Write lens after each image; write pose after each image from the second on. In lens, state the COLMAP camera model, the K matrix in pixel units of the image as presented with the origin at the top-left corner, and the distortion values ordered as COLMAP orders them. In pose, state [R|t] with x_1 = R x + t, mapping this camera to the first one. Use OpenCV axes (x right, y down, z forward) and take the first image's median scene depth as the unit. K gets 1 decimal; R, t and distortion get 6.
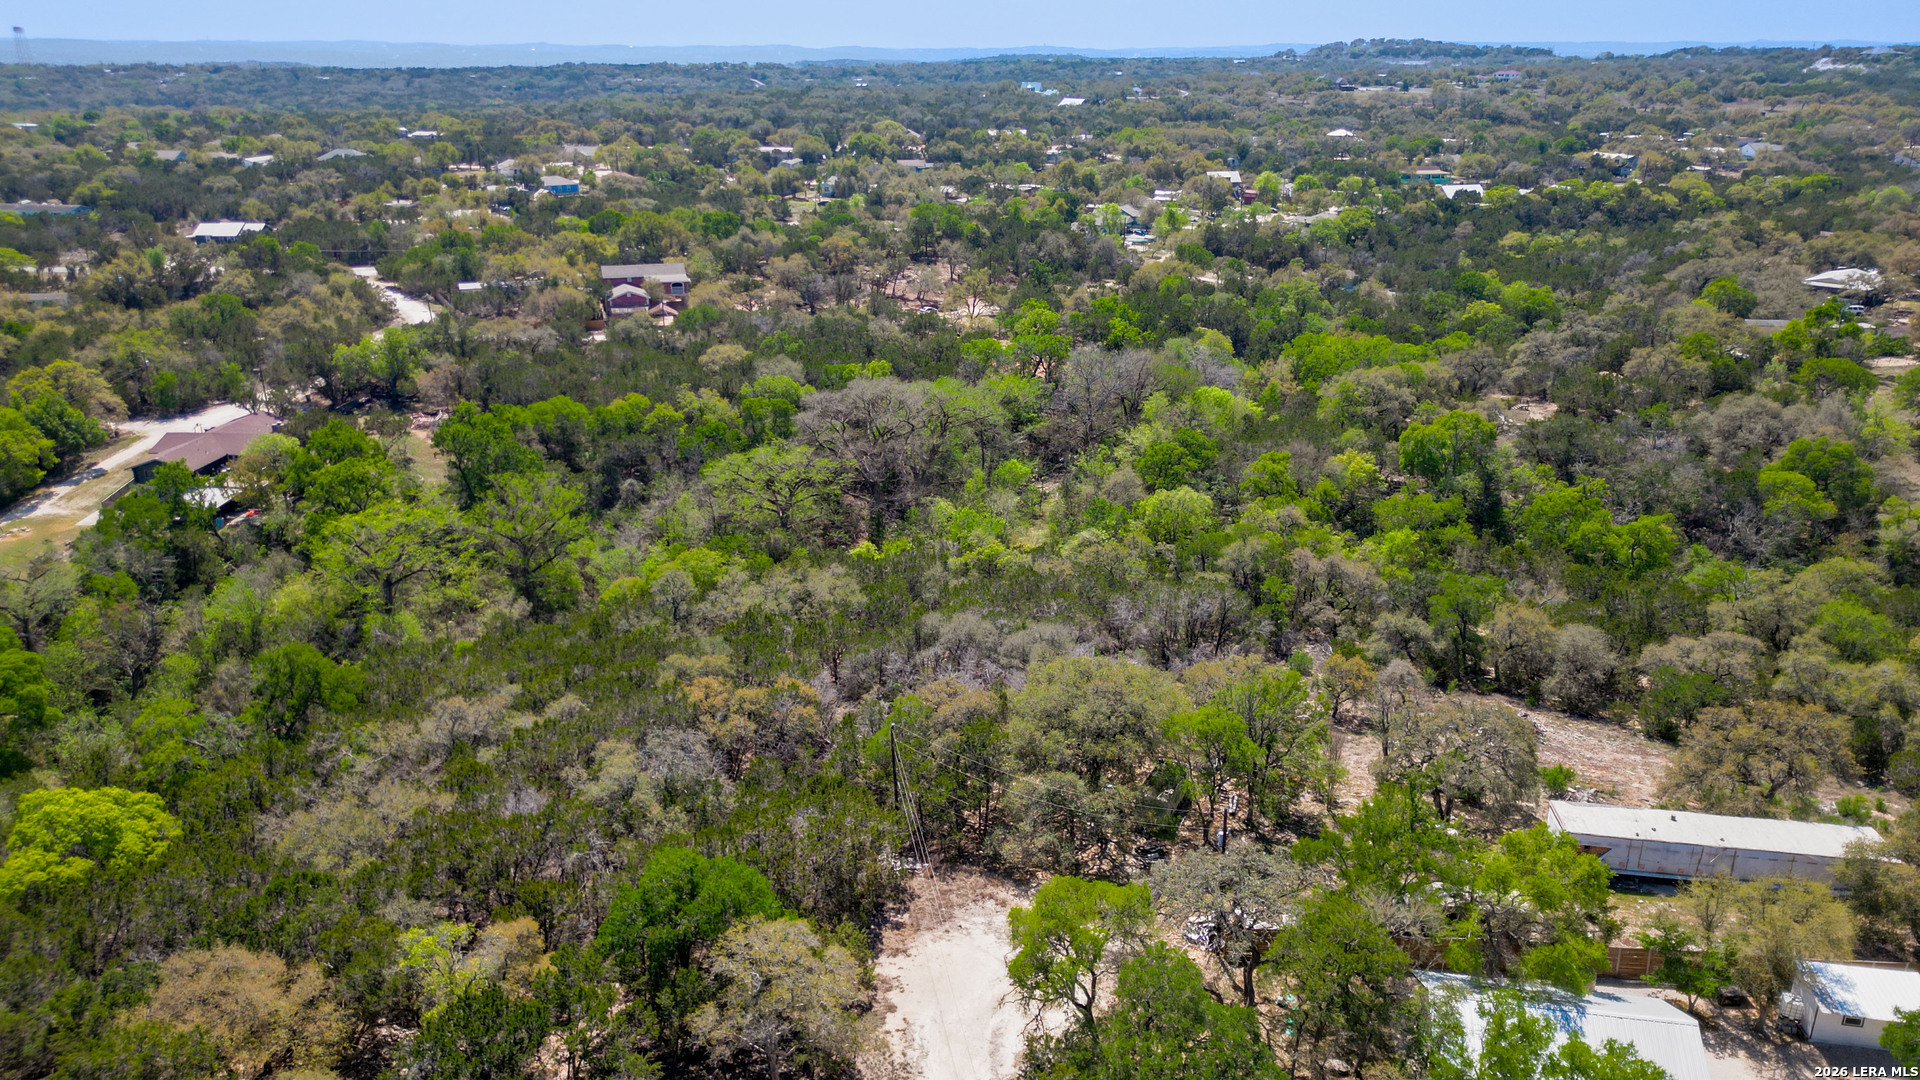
lens RADIAL K [[1346.7, 0, 953.6], [0, 1346.7, 531.7], [0, 0, 1]] dist [0.076795, -0.079238]
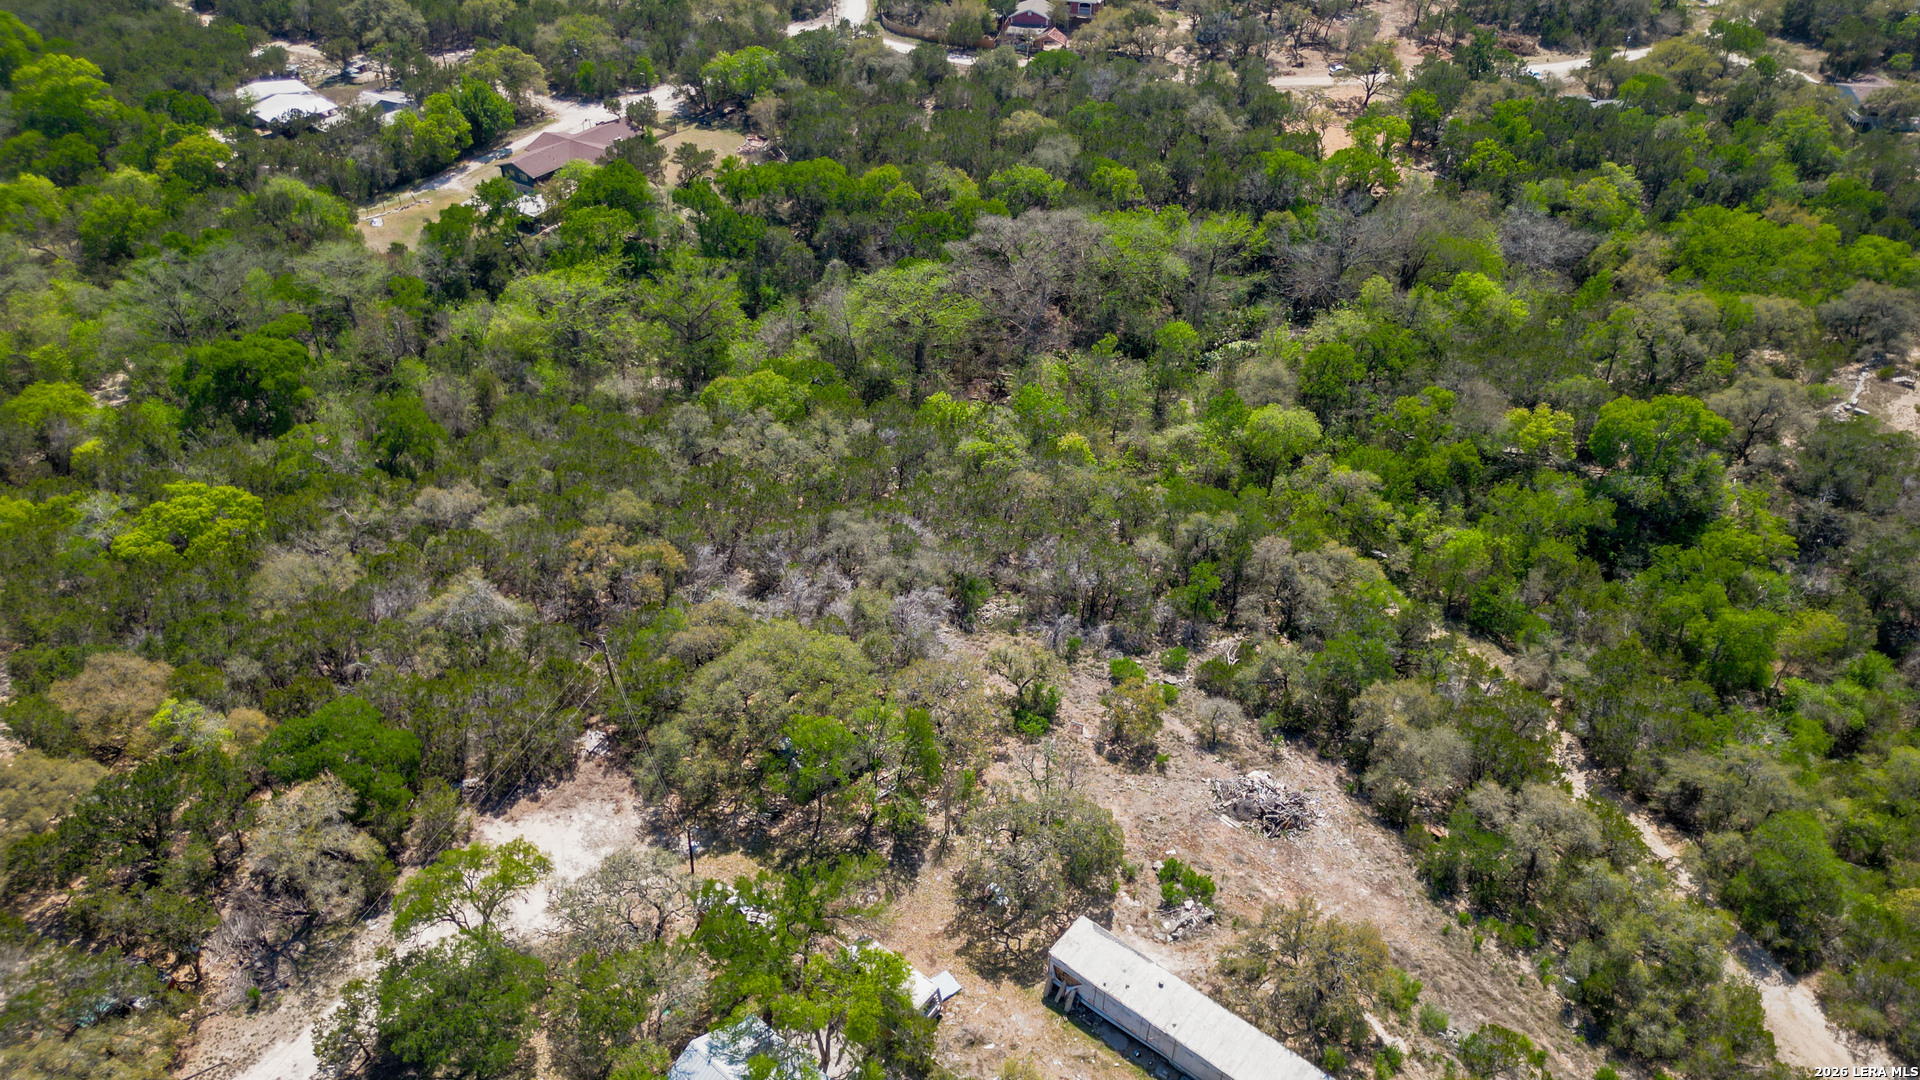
lens RADIAL K [[1344.1, 0, 951.4], [0, 1344.1, 540.6], [0, 0, 1]] dist [0.070461, -0.070044]
pose [[0.859029, 0.306711, -0.409875, 0.335177], [-0.173487, 0.927690, 0.330594, -0.191863], [0.481634, -0.212882, 0.850124, 0.065916]]
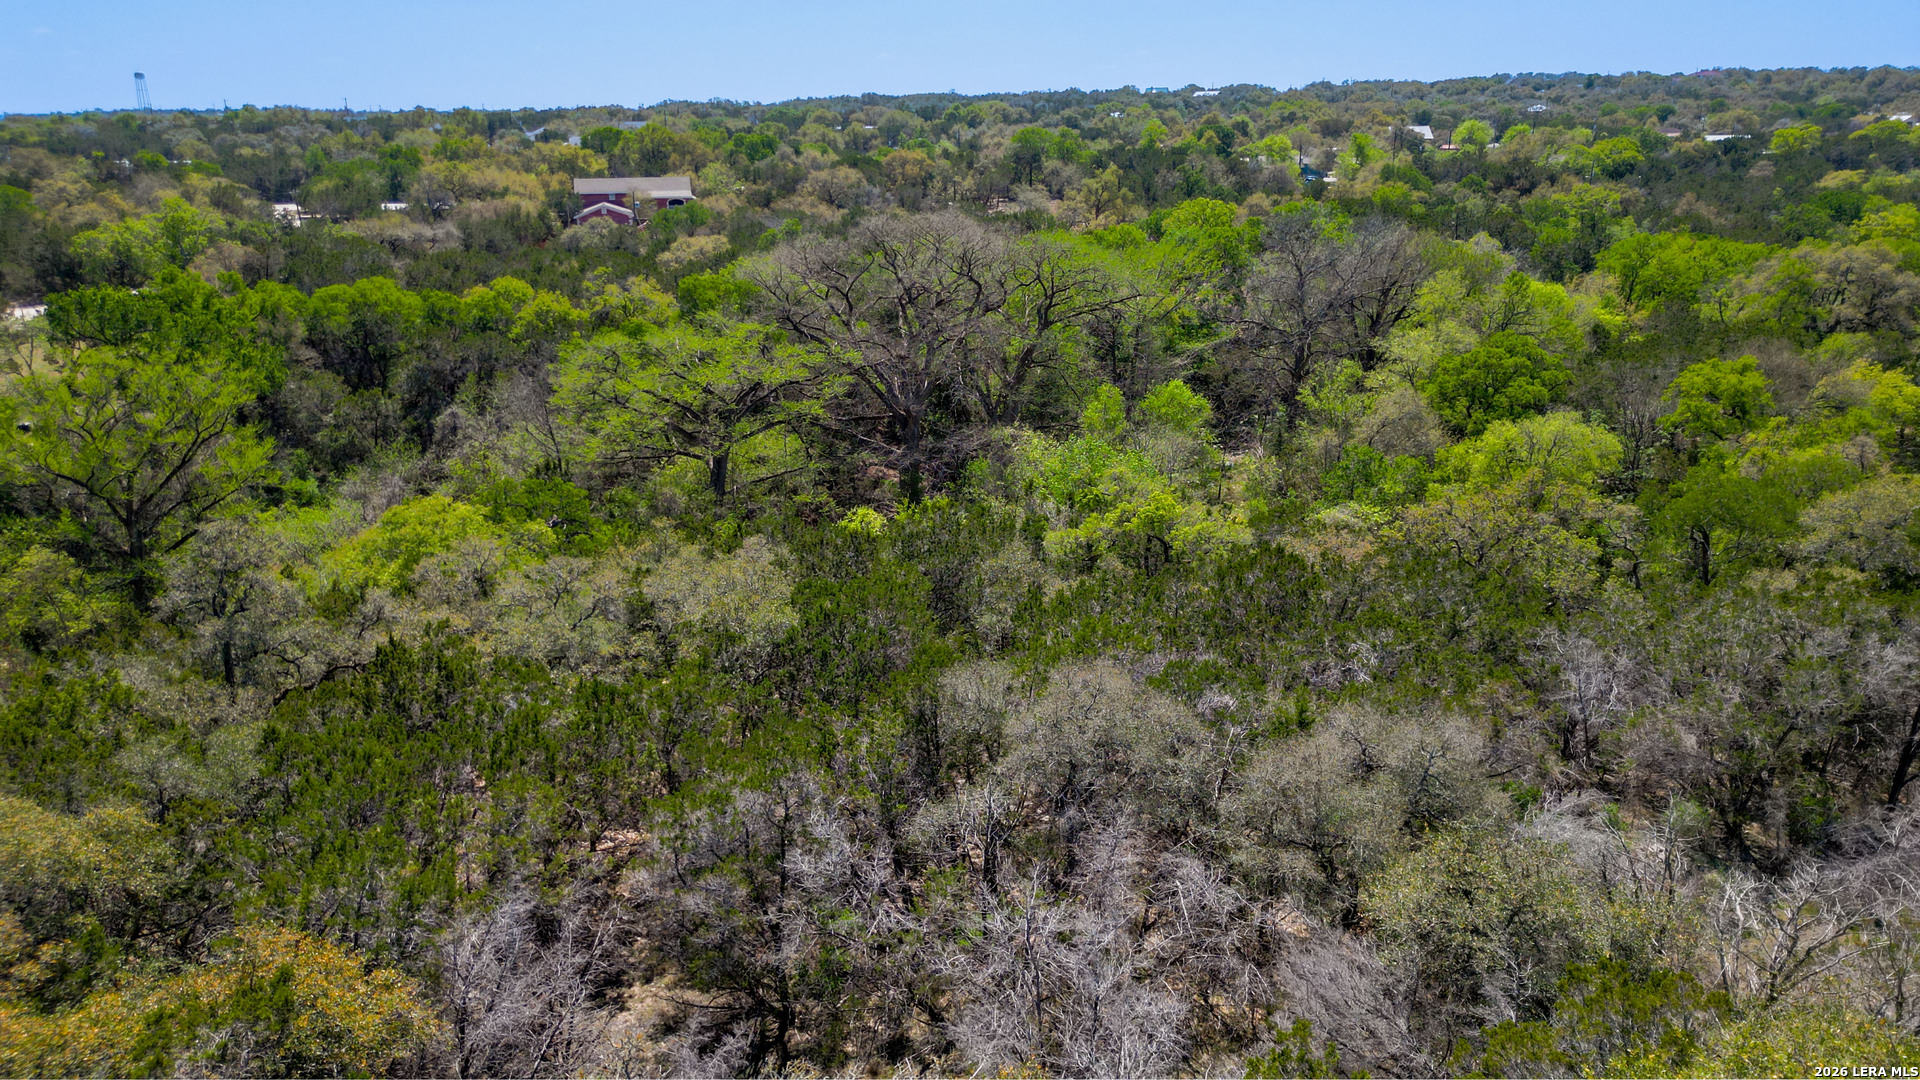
lens RADIAL K [[1344.1, 0, 951.4], [0, 1344.1, 540.6], [0, 0, 1]] dist [0.070461, -0.070044]
pose [[0.996529, 0.015499, -0.081785, 0.000849], [-0.018693, 0.999086, -0.038436, 0.029092], [0.081115, 0.039832, 0.995909, 0.455183]]
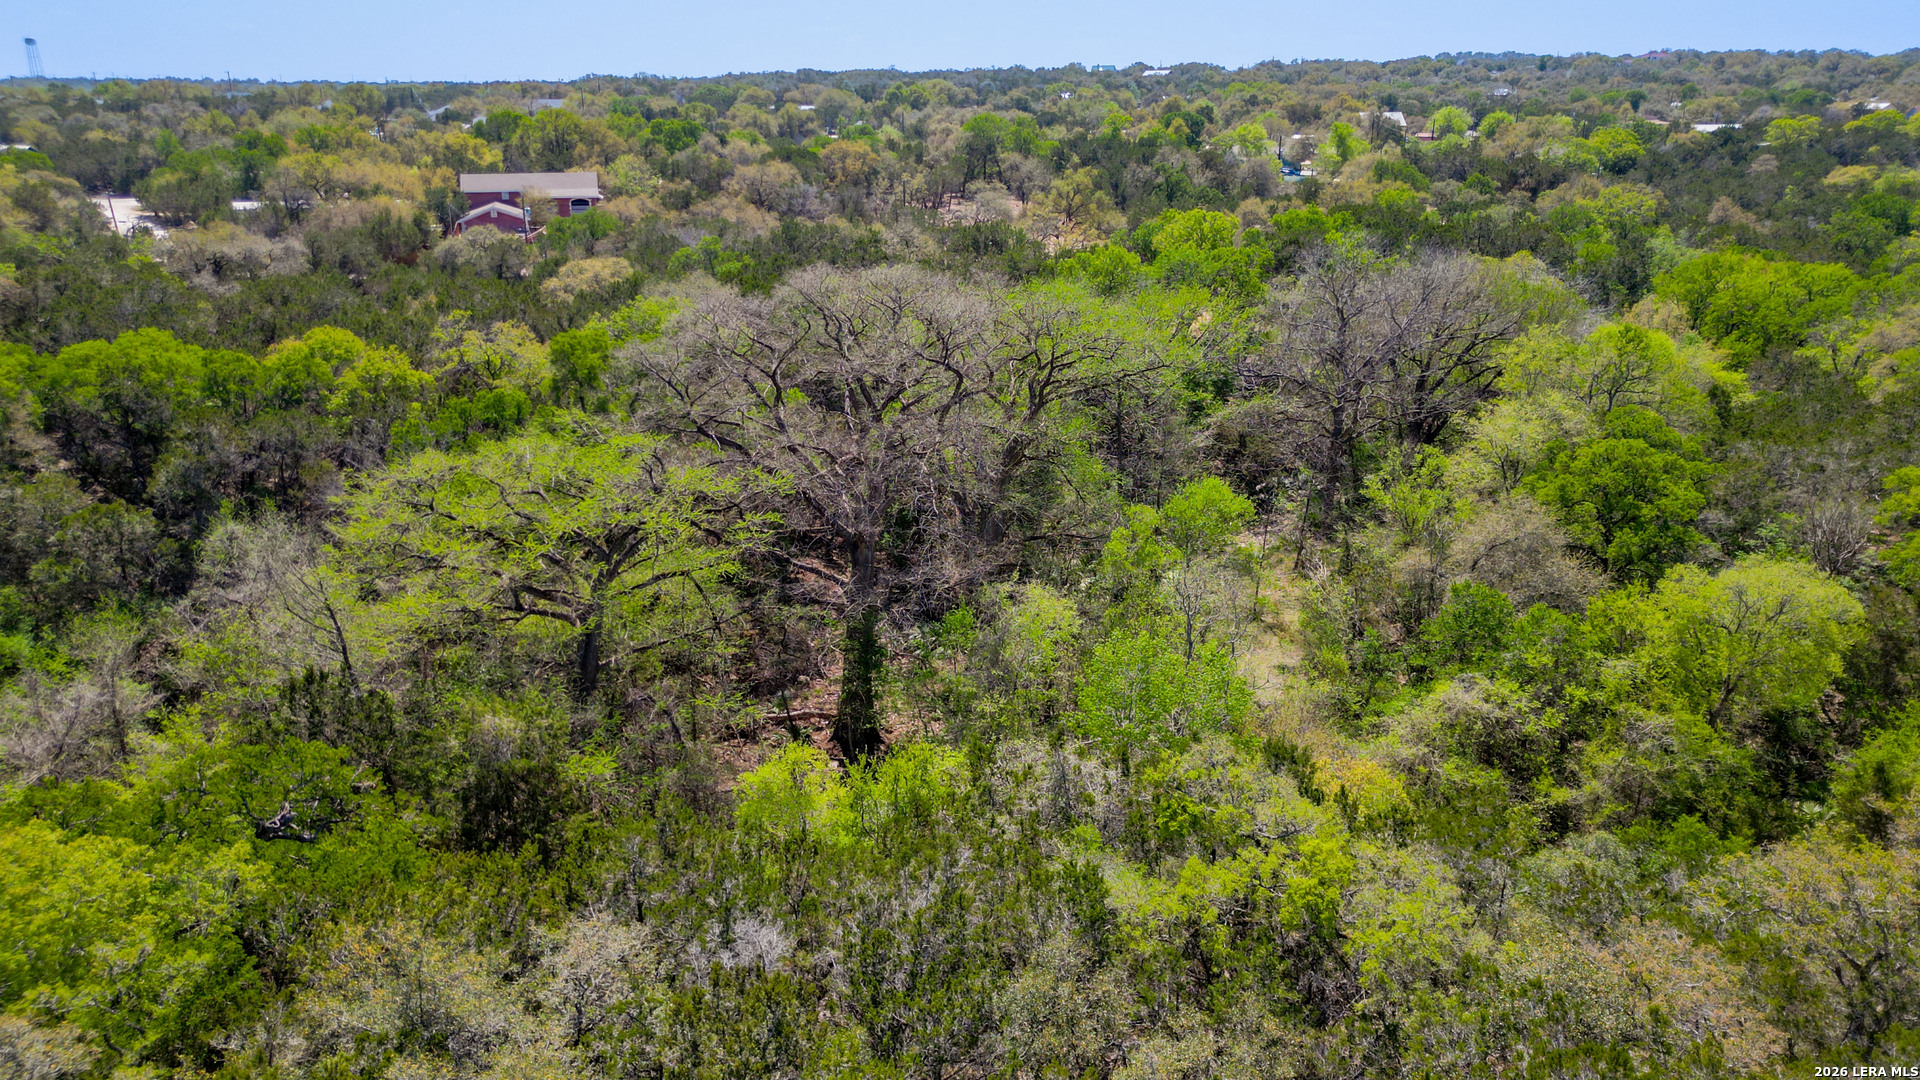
lens RADIAL K [[1346.7, 0, 953.6], [0, 1346.7, 531.7], [0, 0, 1]] dist [0.076795, -0.079238]
pose [[0.999292, 0.008647, -0.036617, -0.016638], [-0.009687, 0.999552, -0.028303, -0.025323], [0.036356, 0.028638, 0.998929, 0.577922]]
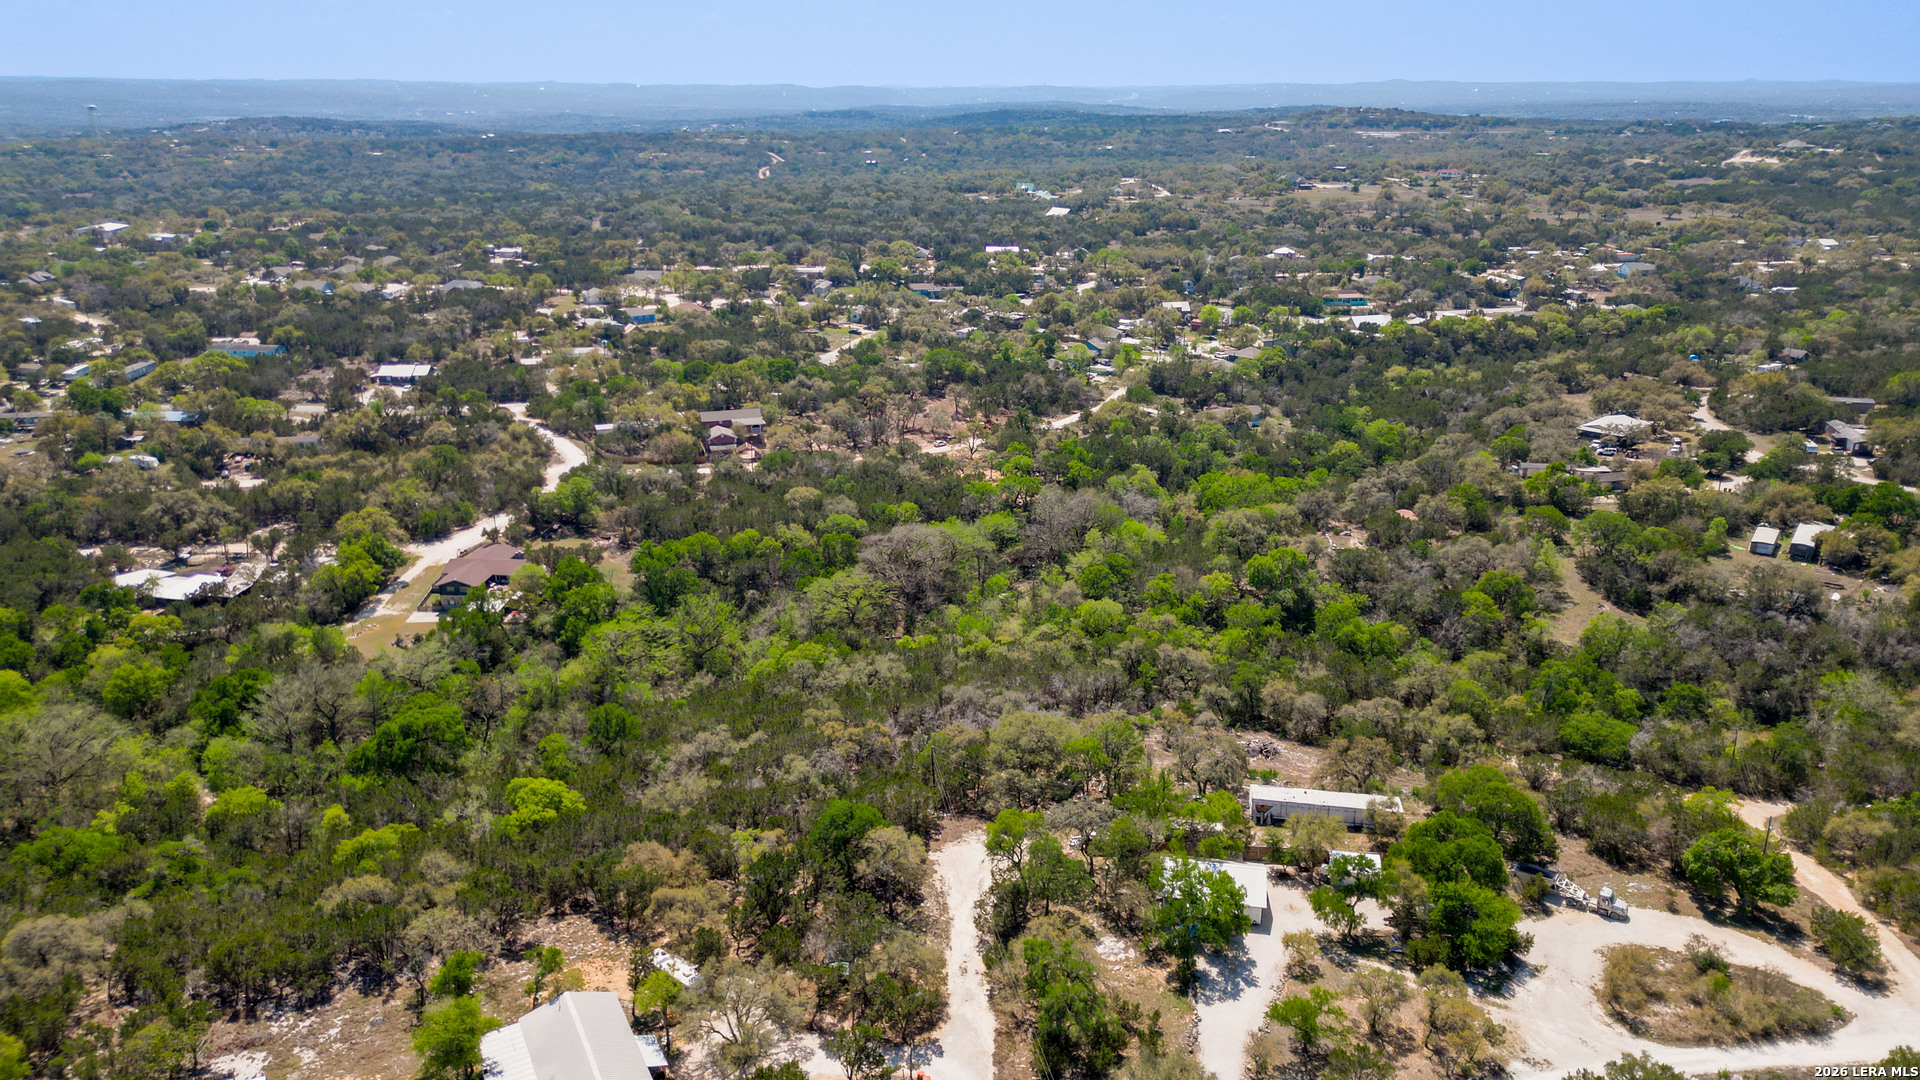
lens RADIAL K [[1340.0, 0, 949.9], [0, 1340.0, 540.4], [0, 0, 1]] dist [0.115019, -0.143681]
pose [[0.999994, 0.001664, -0.002873, -0.006341], [-0.001709, 0.999874, -0.015796, -0.067824], [0.002846, 0.015801, 0.999871, -0.514073]]
